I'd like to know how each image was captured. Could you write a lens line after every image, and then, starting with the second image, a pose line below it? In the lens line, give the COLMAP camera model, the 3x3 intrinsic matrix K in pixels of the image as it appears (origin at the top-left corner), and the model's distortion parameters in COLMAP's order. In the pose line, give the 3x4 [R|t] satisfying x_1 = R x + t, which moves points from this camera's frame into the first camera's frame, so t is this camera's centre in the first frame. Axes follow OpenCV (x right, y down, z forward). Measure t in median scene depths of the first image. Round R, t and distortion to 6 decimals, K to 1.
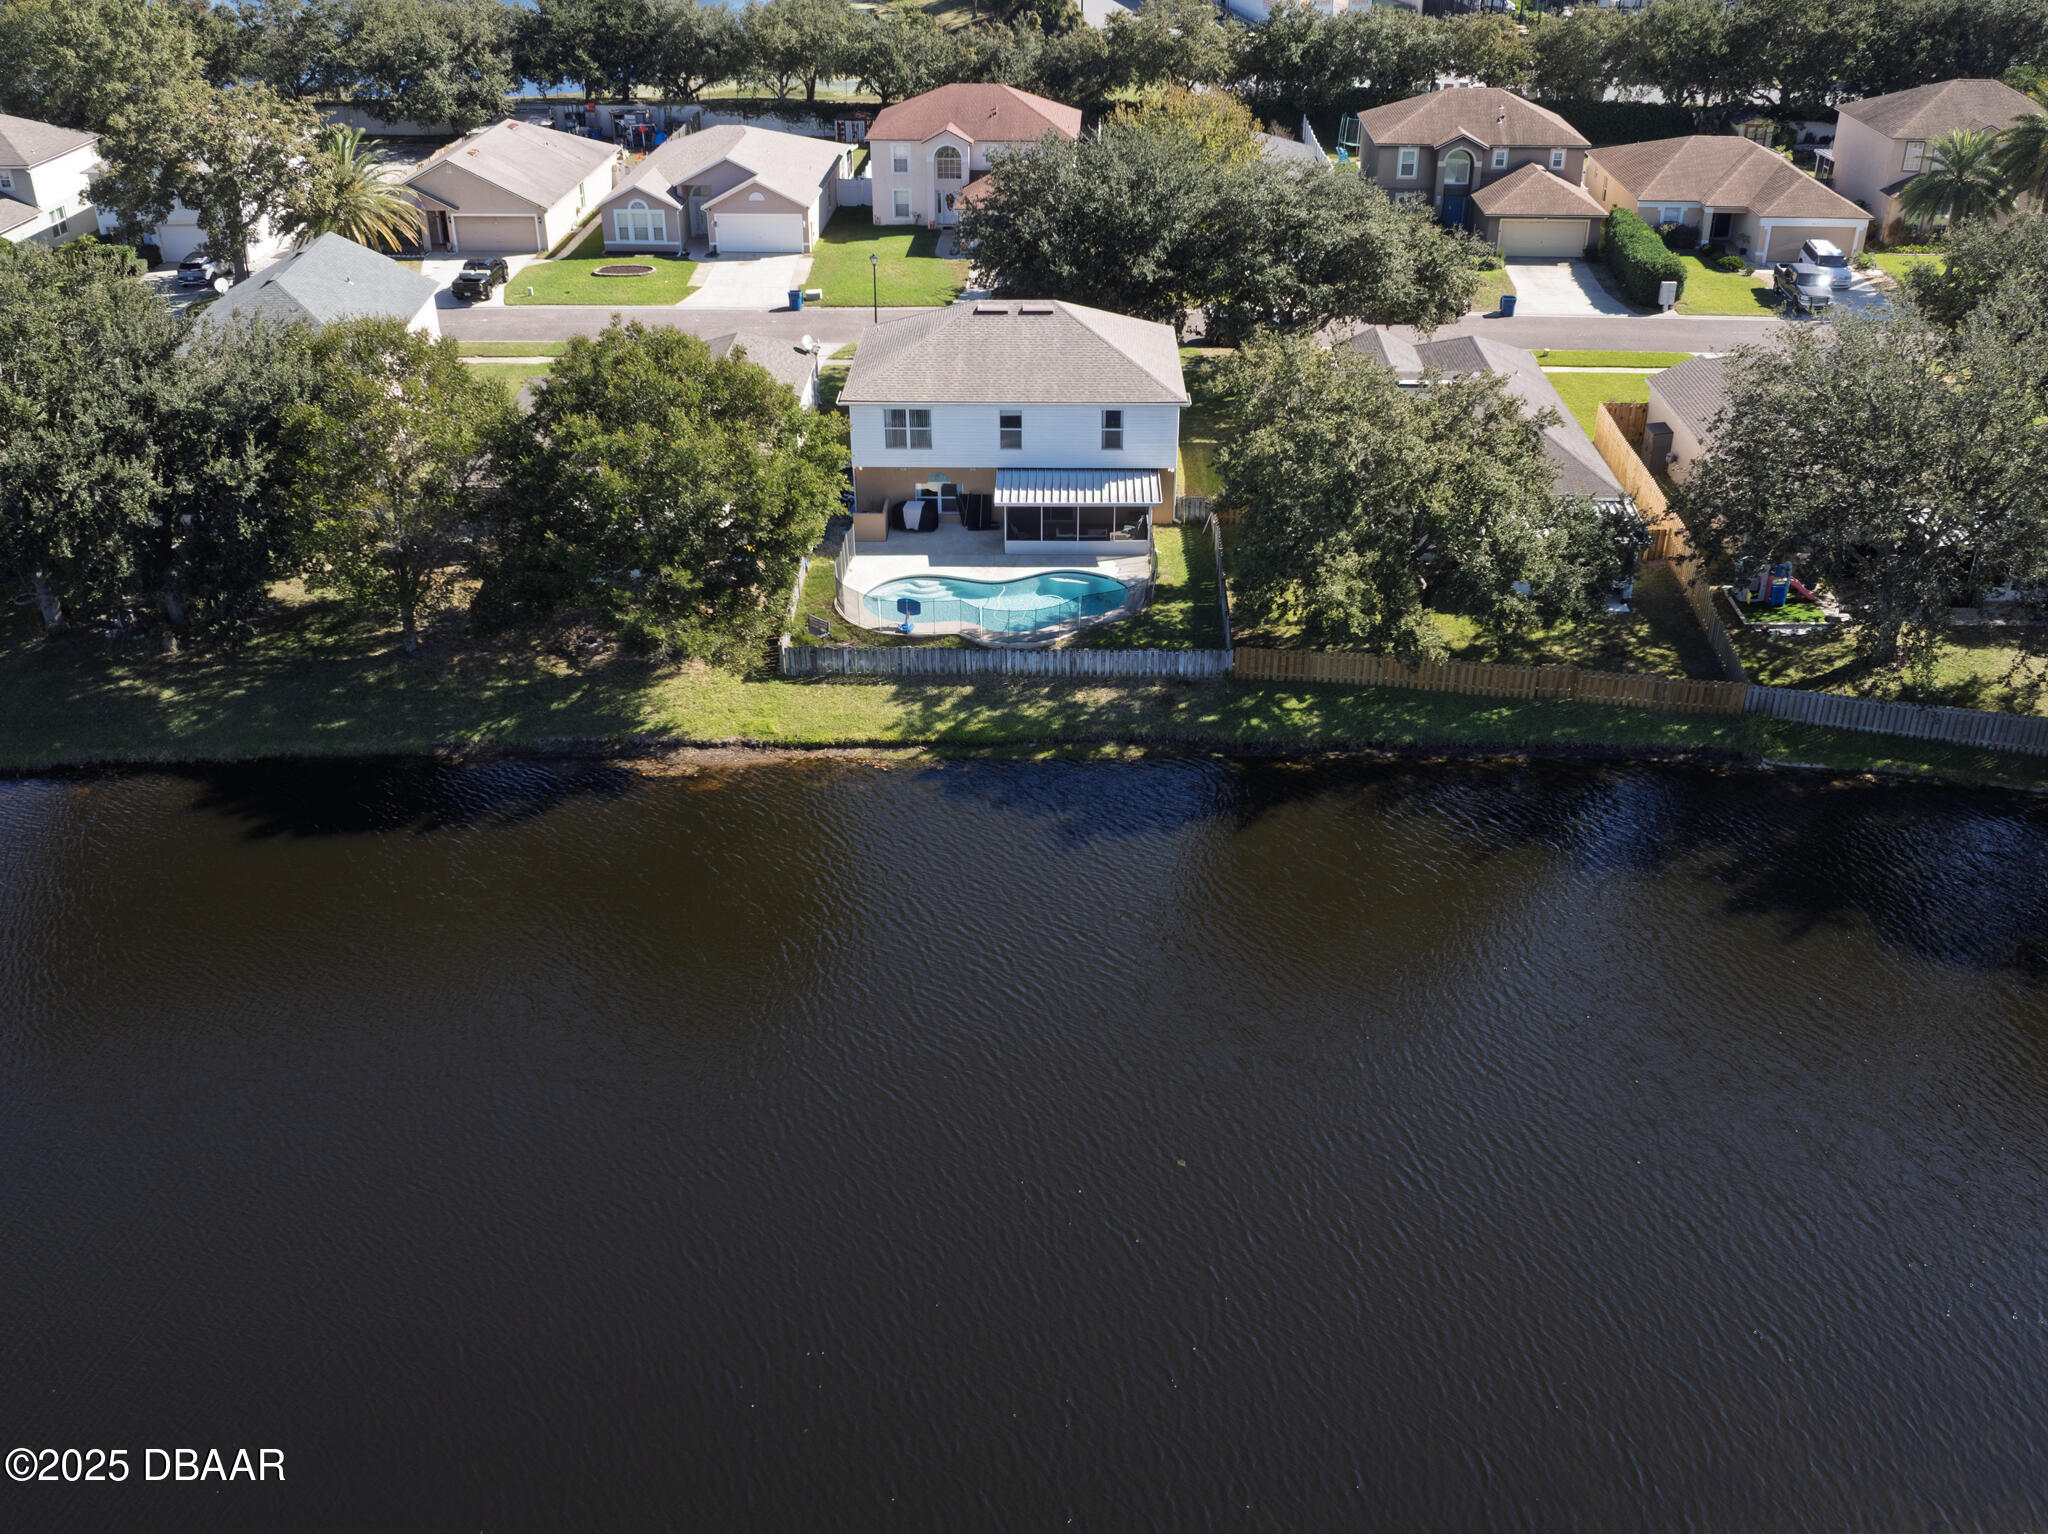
lens RADIAL K [[1890.5, 0, 1023.8], [0, 1890.5, 767.5], [0, 0, 1]] dist [-0.019504, 0.000000]
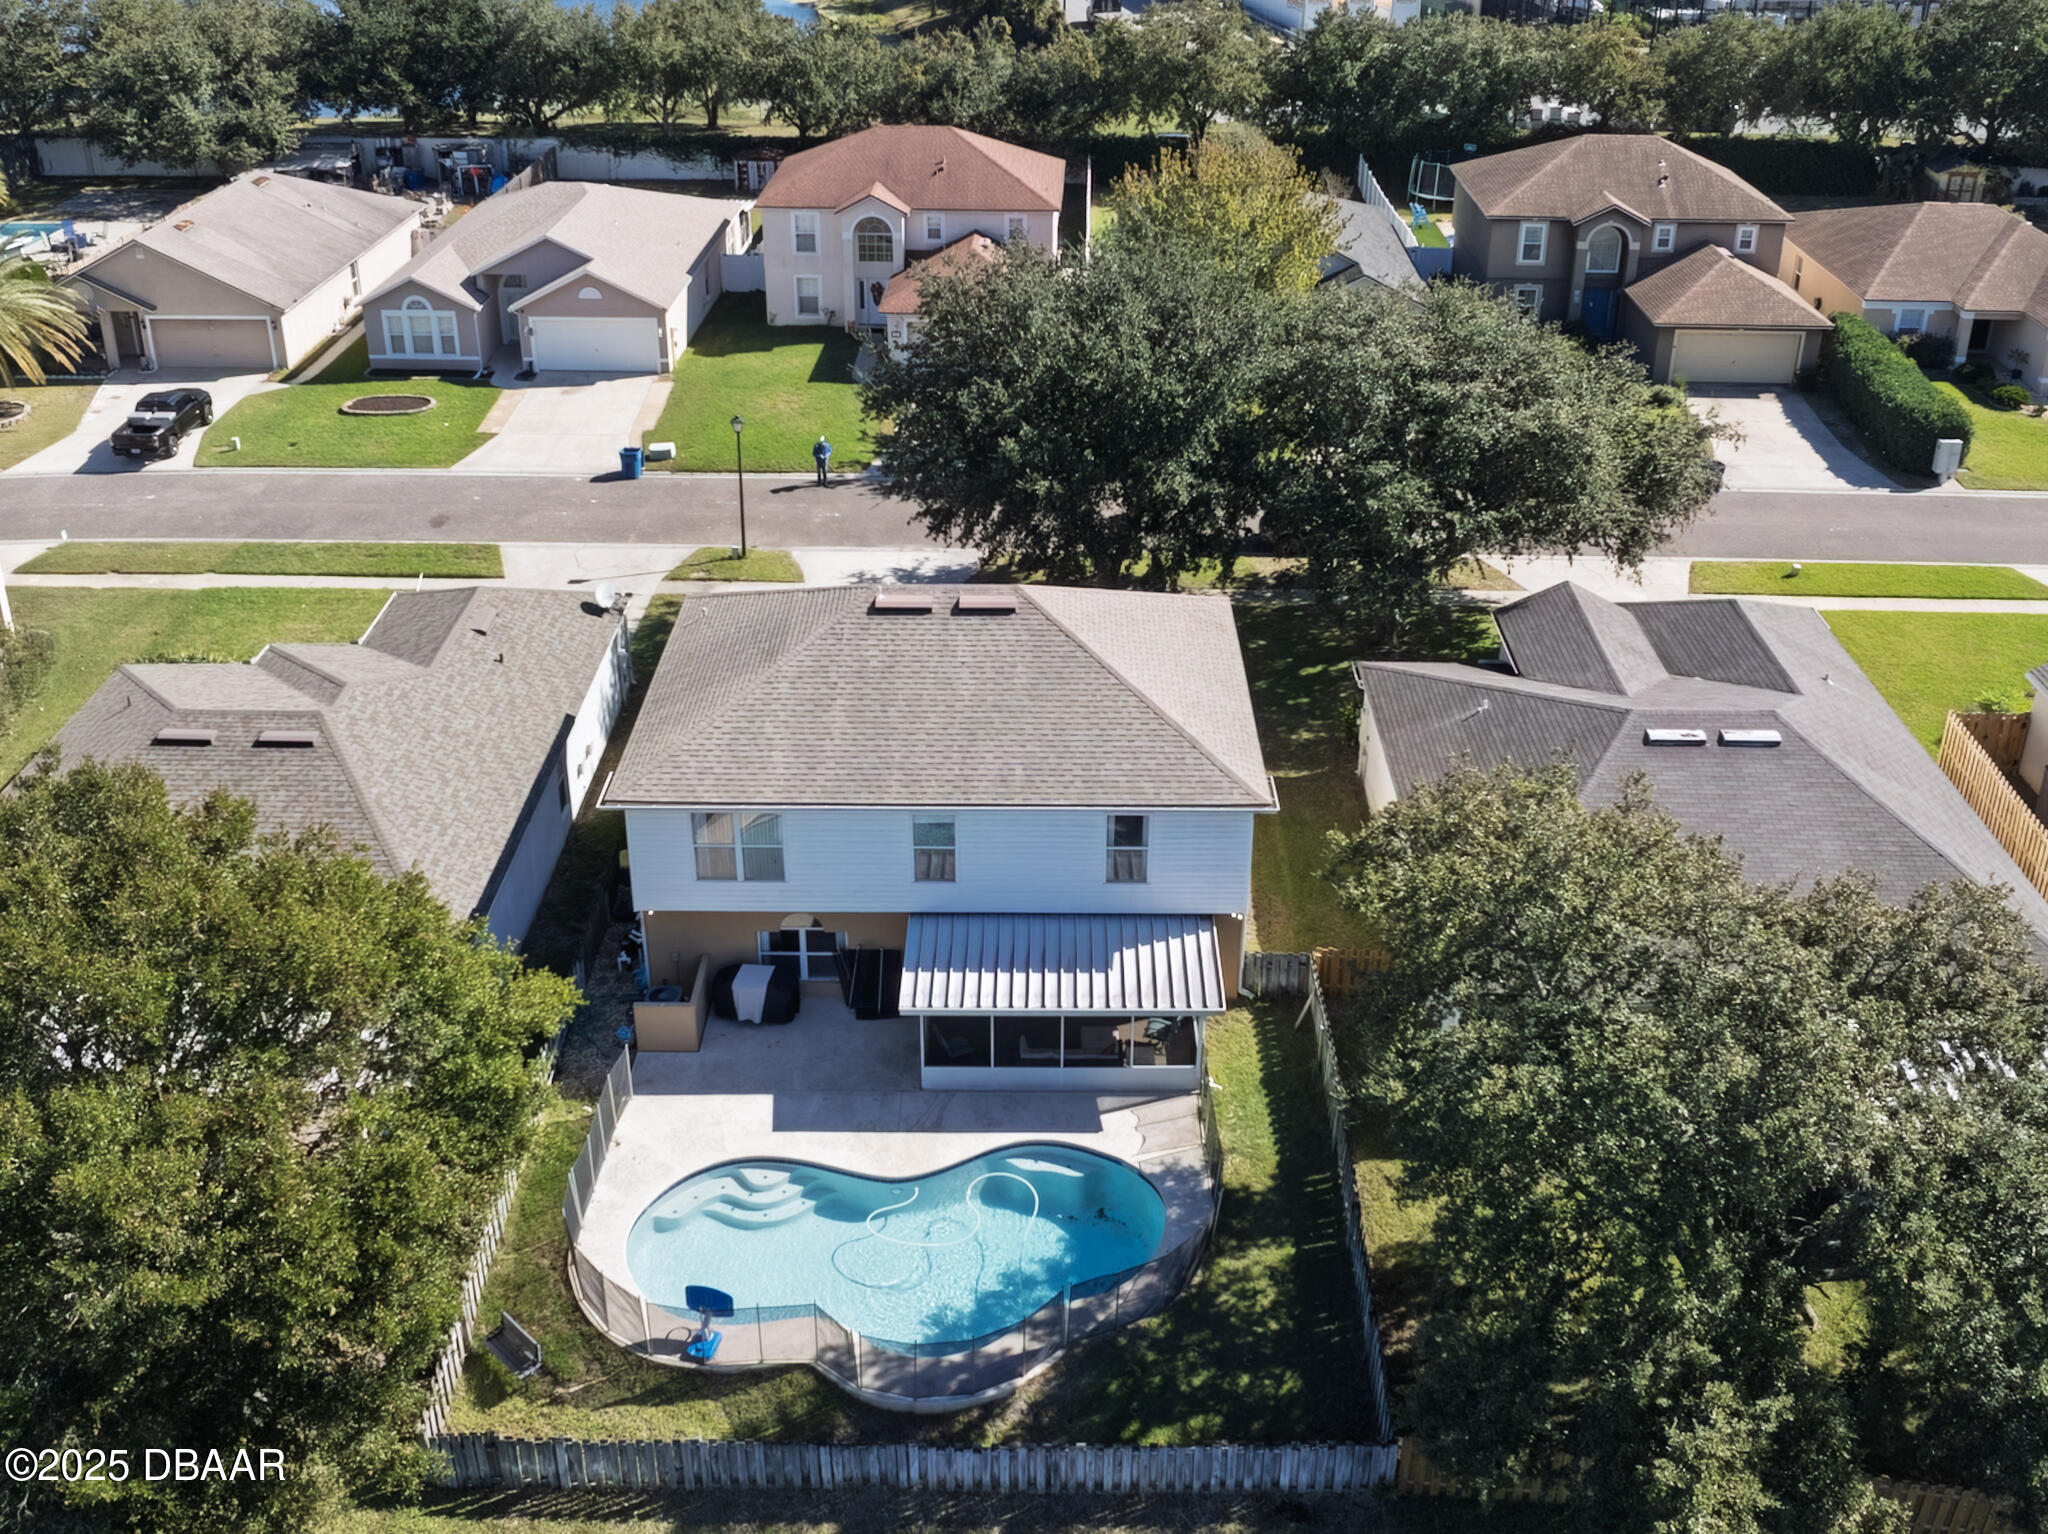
lens RADIAL K [[1976.2, 0, 1030.7], [0, 1976.2, 696.9], [0, 0, 1]] dist [-0.024609, 0.000000]
pose [[0.999897, 0.000259, 0.014327, 0.007745], [0.000292, 0.999260, -0.038463, -0.128960], [-0.014327, 0.038464, 0.999157, 0.289649]]
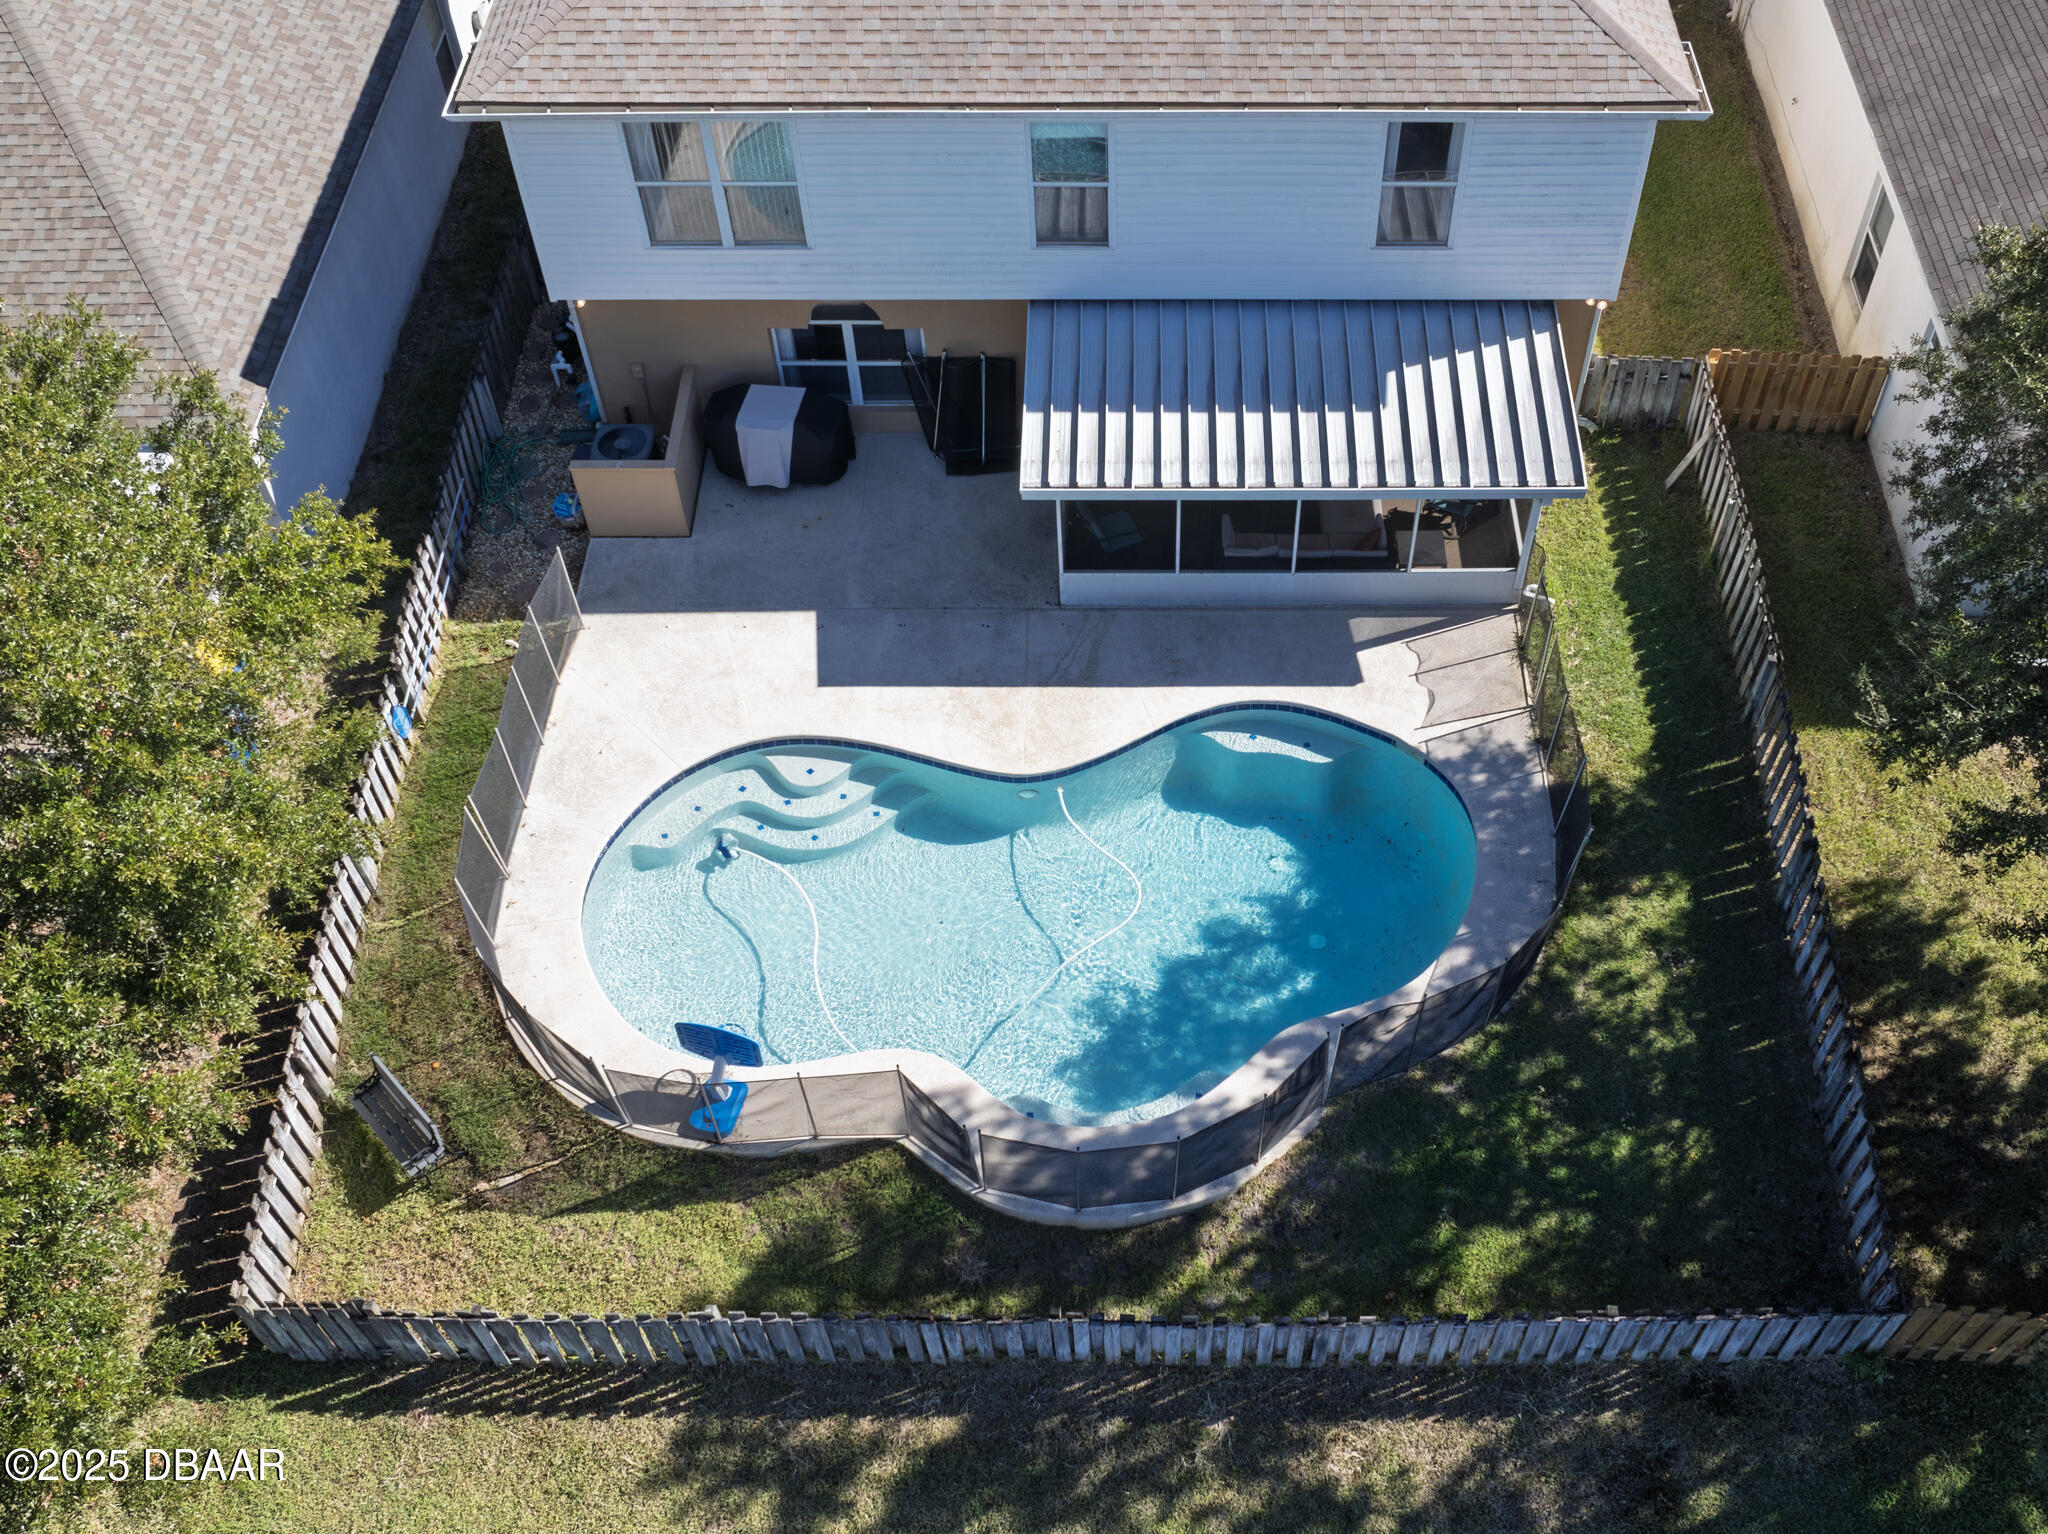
lens RADIAL K [[1976.2, 0, 1152.5], [0, 1976.2, 907.1], [0, 0, 1]] dist [-0.024609, 0.000000]
pose [[0.999657, -0.017038, 0.019911, -0.001440], [0.006920, 0.904453, 0.426516, -0.134041], [-0.025275, -0.426232, 0.904261, 0.436745]]
